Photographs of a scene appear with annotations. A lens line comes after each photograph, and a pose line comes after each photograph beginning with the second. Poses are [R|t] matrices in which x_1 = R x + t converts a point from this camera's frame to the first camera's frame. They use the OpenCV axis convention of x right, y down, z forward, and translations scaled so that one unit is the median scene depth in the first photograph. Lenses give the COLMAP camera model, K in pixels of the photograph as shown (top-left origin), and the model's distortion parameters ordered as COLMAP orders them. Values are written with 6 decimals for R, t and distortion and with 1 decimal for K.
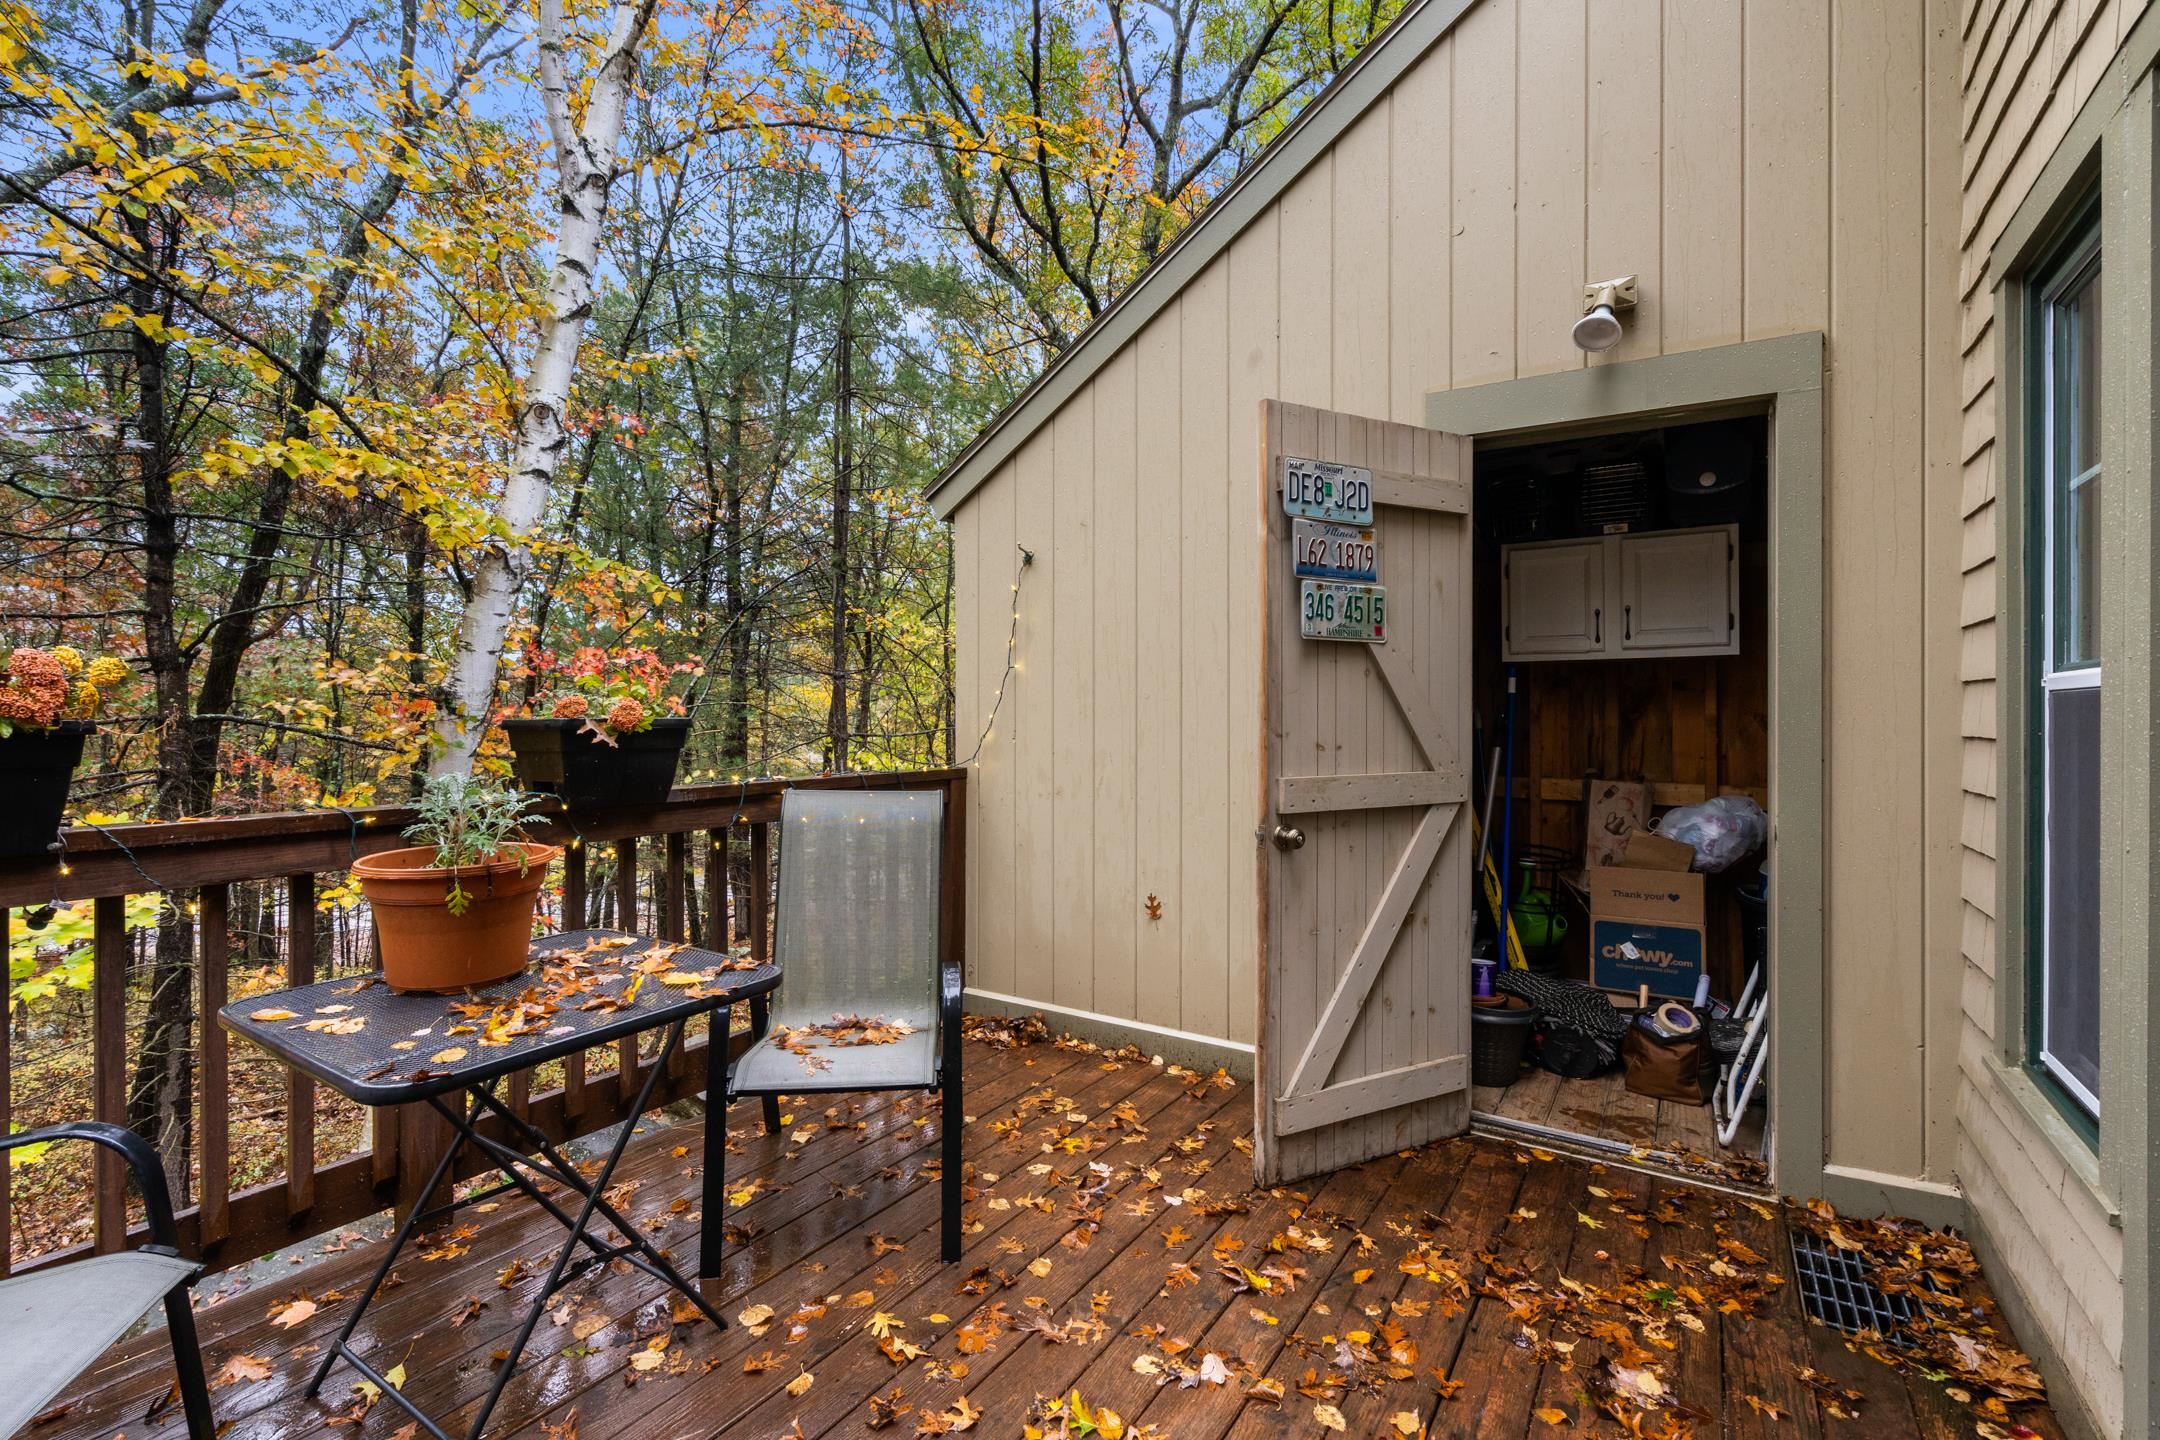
lens RADIAL K [[991.2, 0, 1110.9], [0, 991.2, 713.0], [0, 0, 1]] dist [-0.001349, 0.001022]
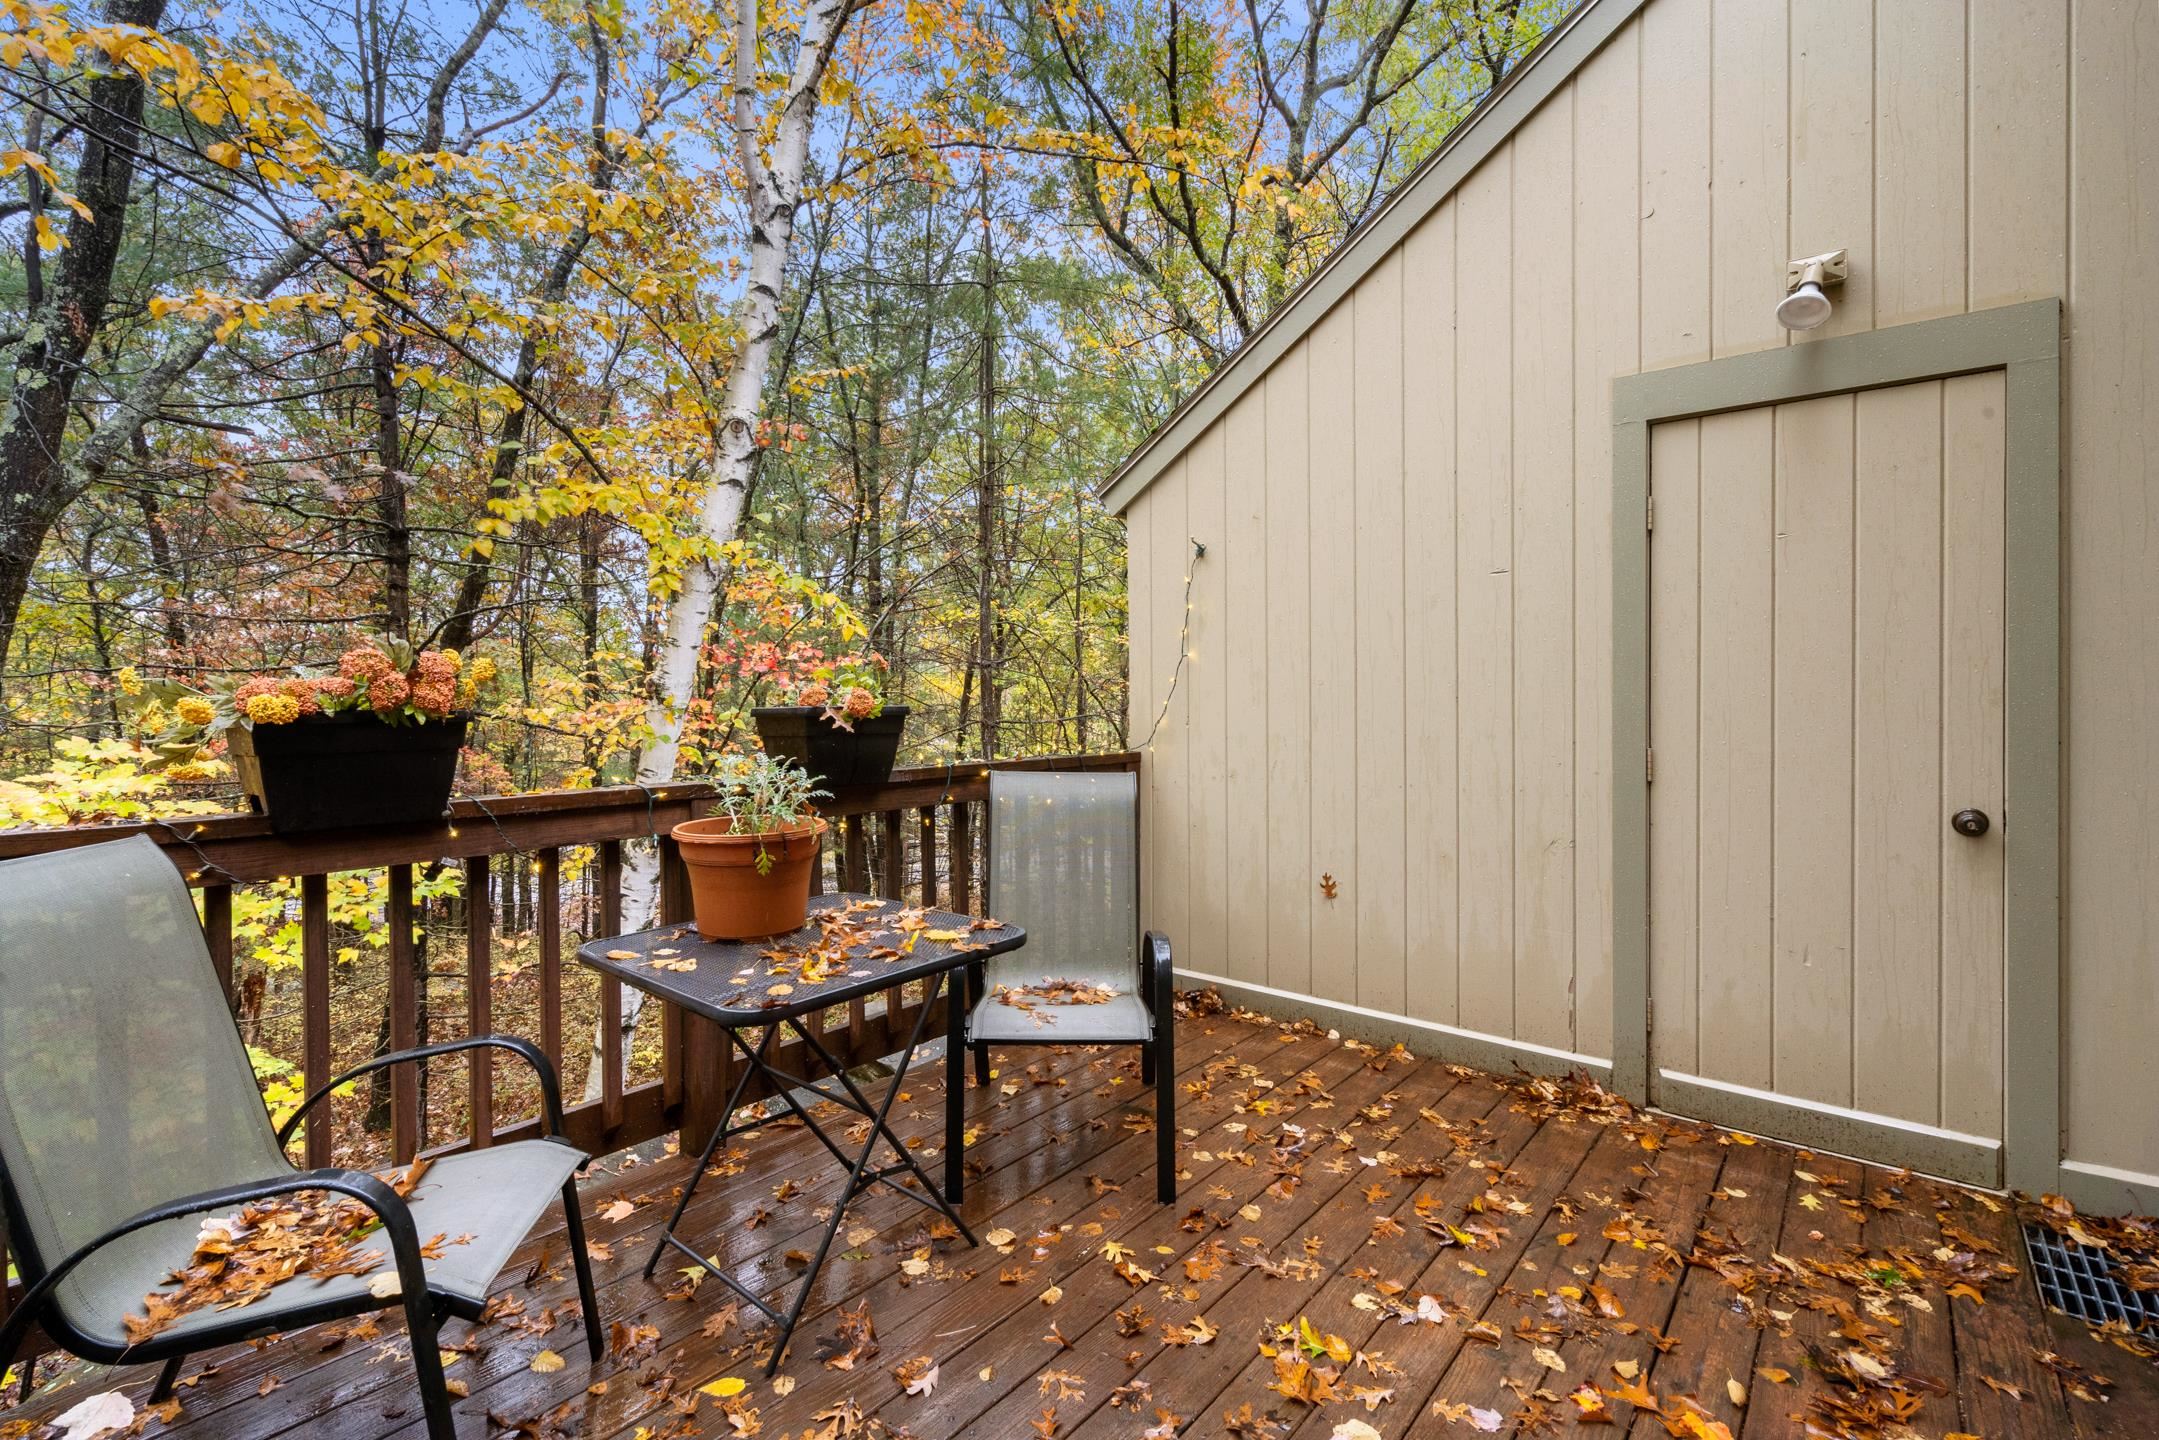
lens RADIAL K [[1003.8, 0, 1087.3], [0, 1003.8, 708.4], [0, 0, 1]] dist [-0.000676, 0.000611]
pose [[0.991424, -0.005154, -0.130580, -0.090990], [0.006226, 0.999950, 0.007802, 0.000412], [0.130533, -0.008548, 0.991407, -0.091384]]
